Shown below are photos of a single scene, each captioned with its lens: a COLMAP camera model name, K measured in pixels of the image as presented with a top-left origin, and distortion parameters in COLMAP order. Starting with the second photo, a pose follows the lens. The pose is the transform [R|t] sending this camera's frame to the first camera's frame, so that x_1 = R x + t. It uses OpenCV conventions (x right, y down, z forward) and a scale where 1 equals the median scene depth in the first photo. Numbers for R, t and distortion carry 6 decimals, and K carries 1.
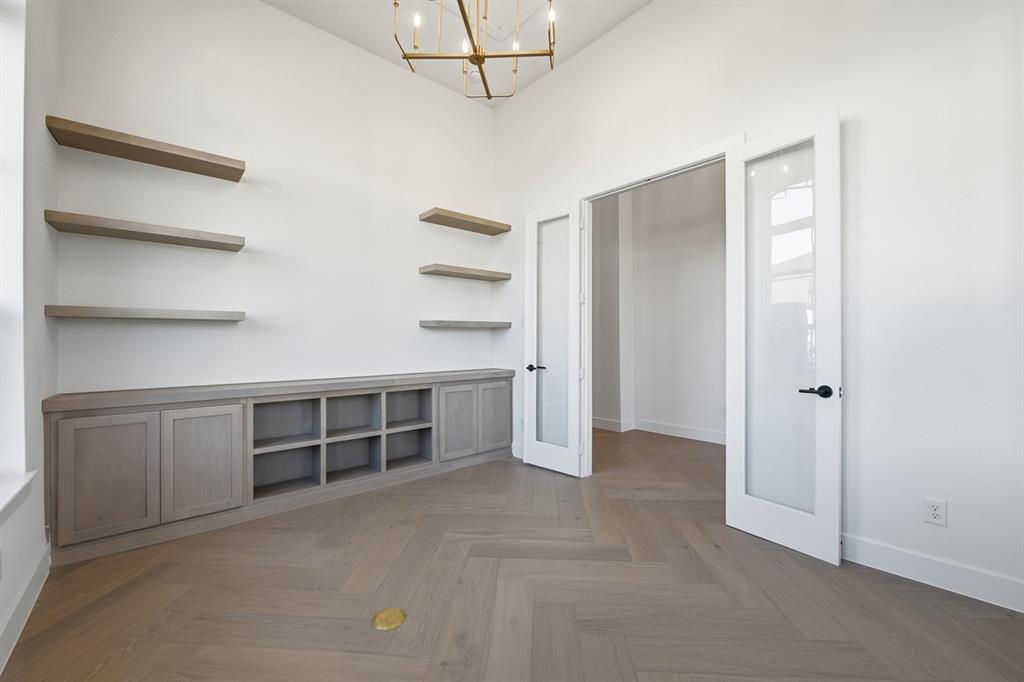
lens RADIAL K [[415.3, 0, 518.0], [0, 415.3, 339.7], [0, 0, 1]] dist [-0.002345, -0.000260]
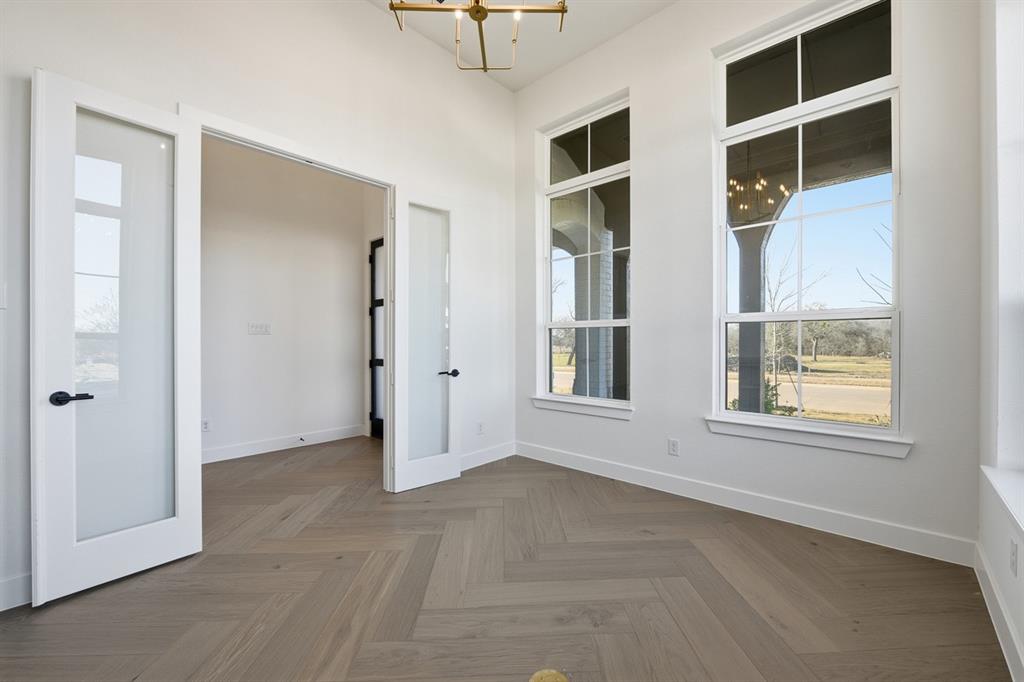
lens RADIAL K [[415.3, 0, 519.9], [0, 415.3, 341.5], [0, 0, 1]] dist [-0.002345, -0.000260]
pose [[-0.100278, -0.001475, 0.994958, -0.773820], [0.002563, 0.999995, 0.001741, 0.002721], [-0.994956, 0.002725, -0.100273, 0.793475]]
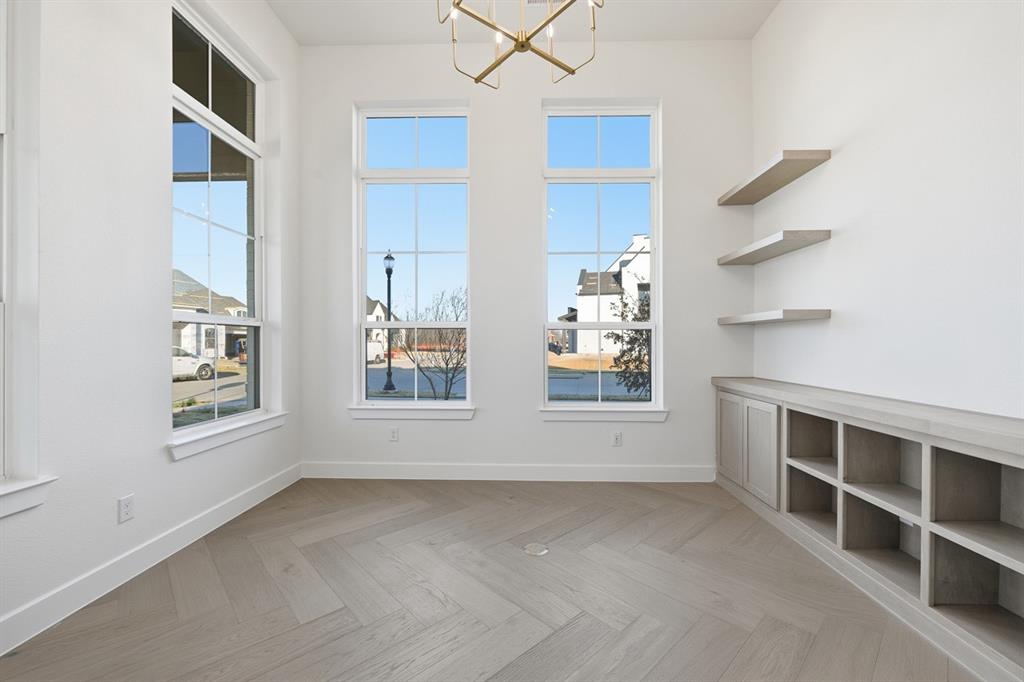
lens RADIAL K [[415.3, 0, 520.0], [0, 415.3, 343.6], [0, 0, 1]] dist [-0.002345, -0.000260]
pose [[-0.685489, 0.002714, -0.728078, 0.486185], [0.001832, 0.999996, 0.002002, 0.006410], [0.728081, 0.000038, -0.685492, 1.310807]]
